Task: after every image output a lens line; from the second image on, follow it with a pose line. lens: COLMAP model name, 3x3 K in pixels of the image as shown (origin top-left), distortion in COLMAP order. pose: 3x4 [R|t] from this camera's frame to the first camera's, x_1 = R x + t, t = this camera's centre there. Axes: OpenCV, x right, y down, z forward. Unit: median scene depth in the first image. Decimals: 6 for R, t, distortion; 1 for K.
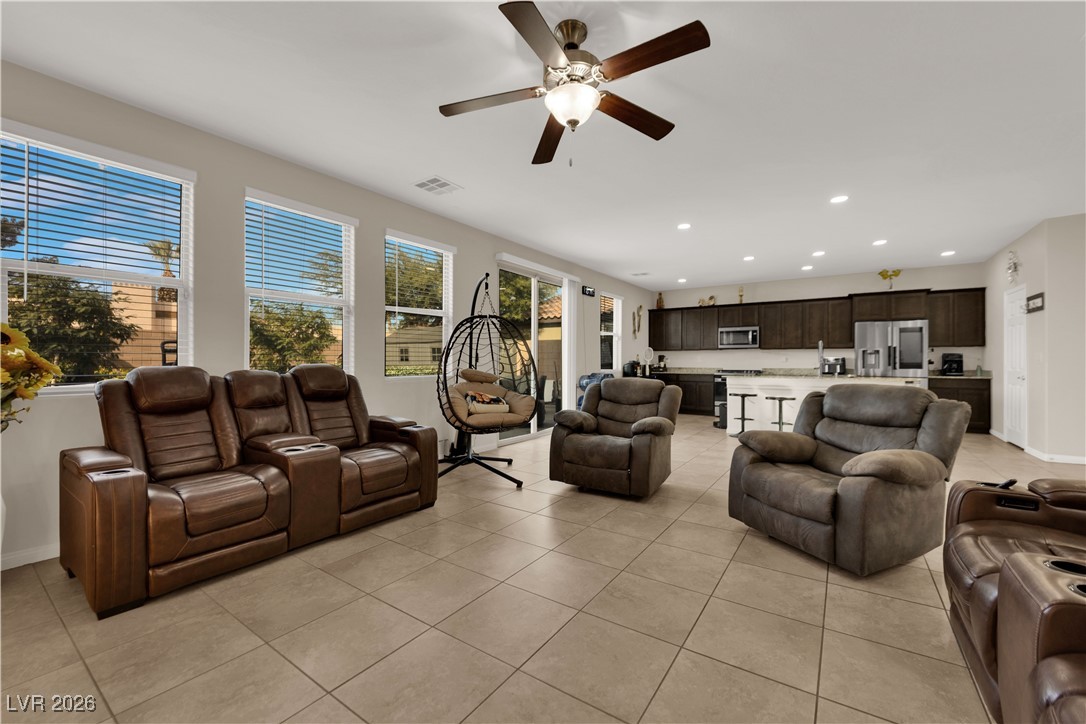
lens RADIAL K [[437.5, 0, 540.2], [0, 437.5, 364.1], [0, 0, 1]] dist [-0.016355, -0.000783]
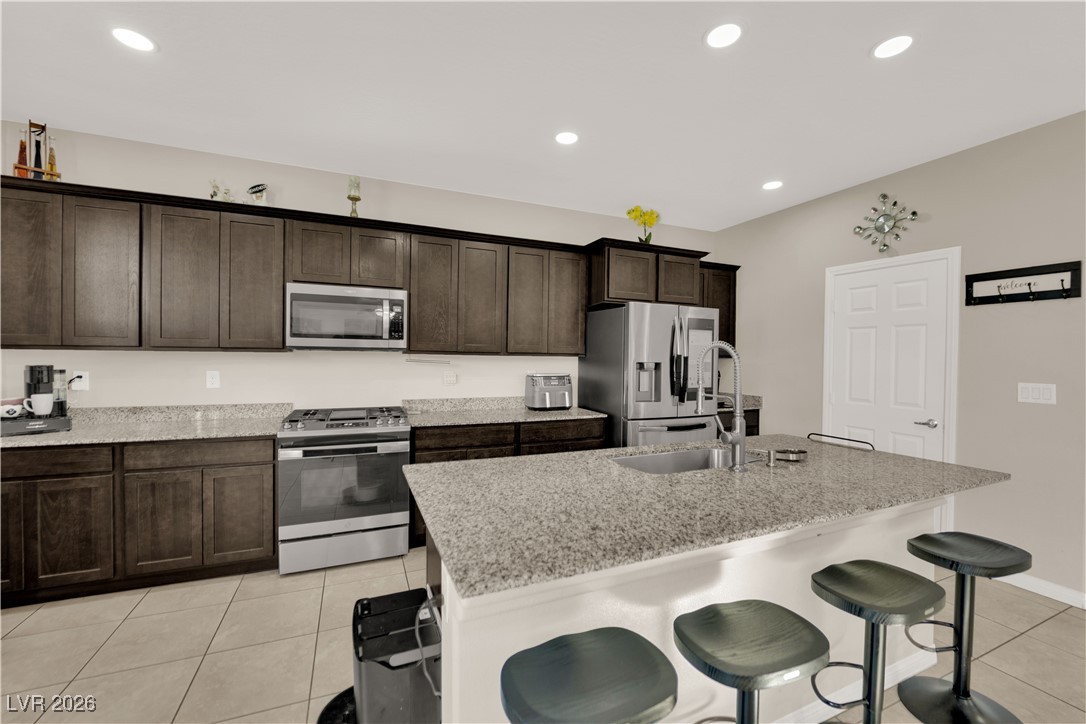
lens RADIAL K [[437.5, 0, 545.4], [0, 437.5, 363.1], [0, 0, 1]] dist [-0.016355, -0.000783]
pose [[0.524464, -0.008509, 0.851390, 0.251177], [-0.006207, 0.999885, 0.013817, -0.031621], [-0.851410, -0.012531, 0.524351, 0.709296]]
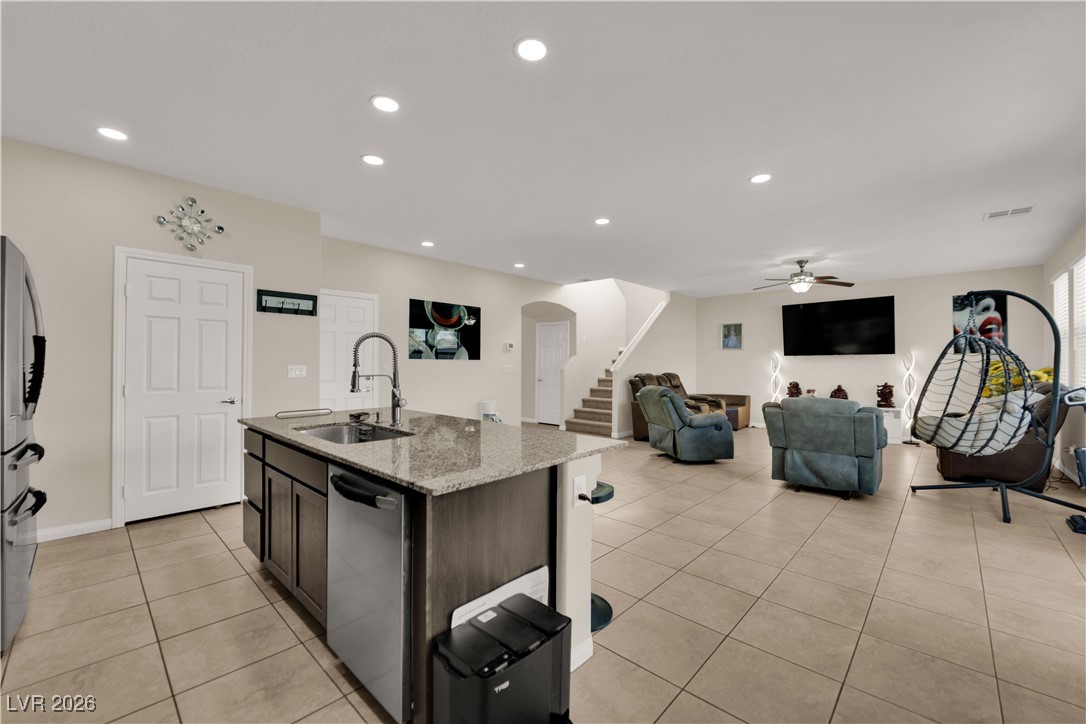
lens RADIAL K [[437.5, 0, 540.2], [0, 437.5, 365.0], [0, 0, 1]] dist [-0.016355, -0.000783]
pose [[-0.988396, -0.006636, 0.151754, 0.346748], [-0.006078, 0.999973, 0.004137, -0.018371], [-0.151777, 0.003166, -0.988410, 1.058227]]
